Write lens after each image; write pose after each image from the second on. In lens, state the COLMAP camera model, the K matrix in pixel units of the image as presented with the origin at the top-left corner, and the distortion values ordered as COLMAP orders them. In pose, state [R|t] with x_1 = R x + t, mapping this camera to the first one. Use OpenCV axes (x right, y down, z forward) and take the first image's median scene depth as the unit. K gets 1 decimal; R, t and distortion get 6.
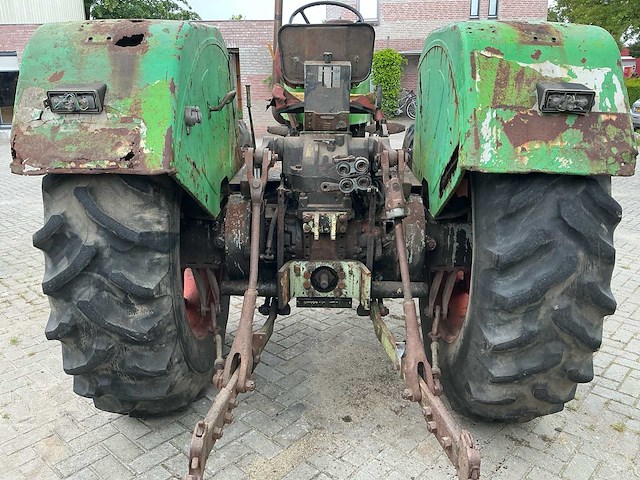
lens RADIAL K [[532.1, 0, 320.0], [0, 532.1, 240.0], [0, 0, 1]] dist [0.132097, -0.279255]
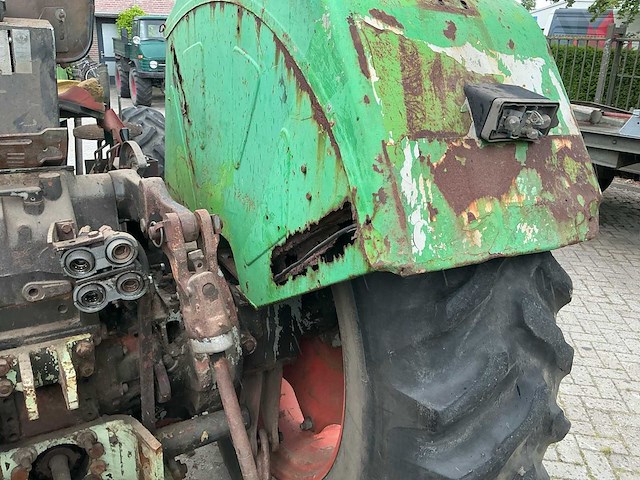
lens RADIAL K [[536.2, 0, 320.0], [0, 536.2, 240.0], [0, 0, 1]] dist [0.126926, -0.261283]
pose [[0.849271, -0.143837, 0.507986, -0.014795], [0.114877, 0.989464, 0.088112, -0.193459], [-0.515308, -0.016475, 0.856847, 0.581545]]
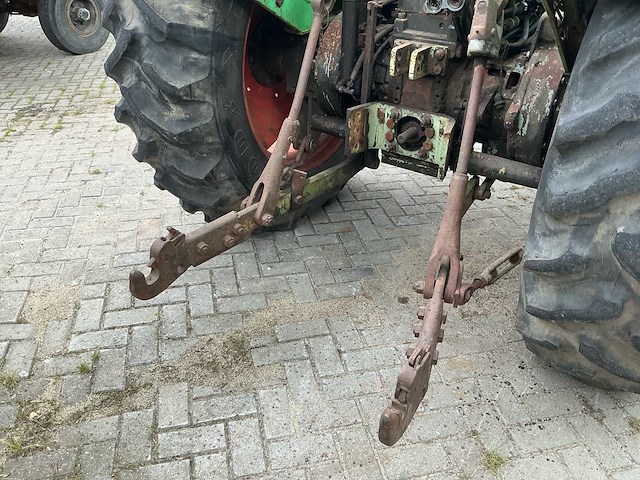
lens RADIAL K [[532.1, 0, 320.0], [0, 532.1, 240.0], [0, 0, 1]] dist [0.132097, -0.279255]
pose [[0.819582, 0.307508, -0.483451, 0.435119], [-0.183764, 0.940276, 0.286550, 0.022791], [0.542694, -0.146011, 0.827142, 0.296139]]
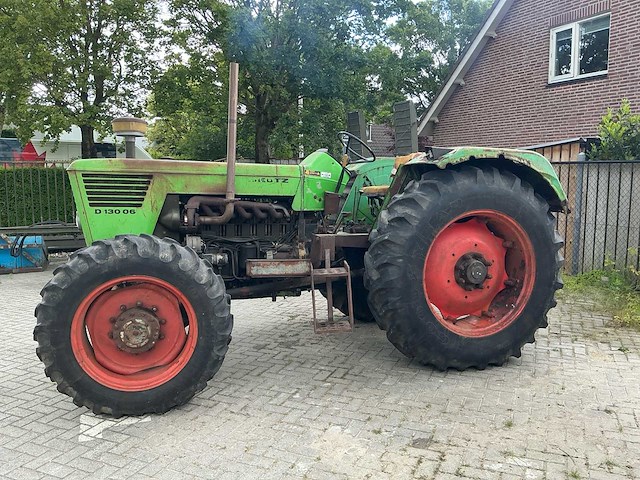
lens RADIAL K [[532.1, 0, 320.0], [0, 532.1, 240.0], [0, 0, 1]] dist [0.132097, -0.279255]
pose [[-0.315606, -0.107557, 0.942775, -2.357265], [0.277160, 0.939778, 0.199998, -0.759861], [-0.907510, 0.324420, -0.266789, 2.522855]]
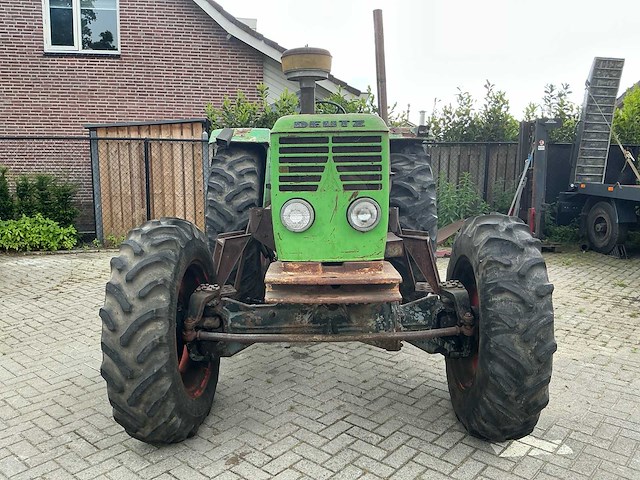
lens RADIAL K [[532.1, 0, 320.0], [0, 532.1, 240.0], [0, 0, 1]] dist [0.132097, -0.279255]
pose [[-0.999699, 0.000598, -0.024529, 0.092758], [-0.010032, 0.902361, 0.430864, -1.171861], [0.022392, 0.430980, -0.902084, 3.993438]]
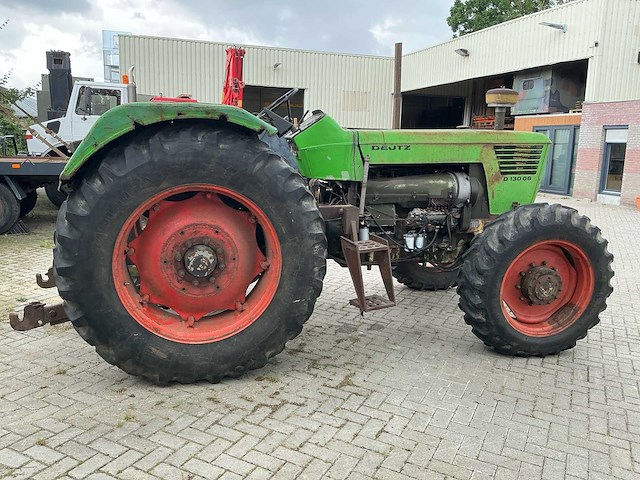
lens RADIAL K [[532.1, 0, 320.0], [0, 532.1, 240.0], [0, 0, 1]] dist [0.132097, -0.279255]
pose [[0.266763, 0.188107, -0.945227, 2.262527], [-0.309318, 0.945592, 0.100884, -0.370683], [0.912776, 0.265463, 0.310434, 1.174395]]
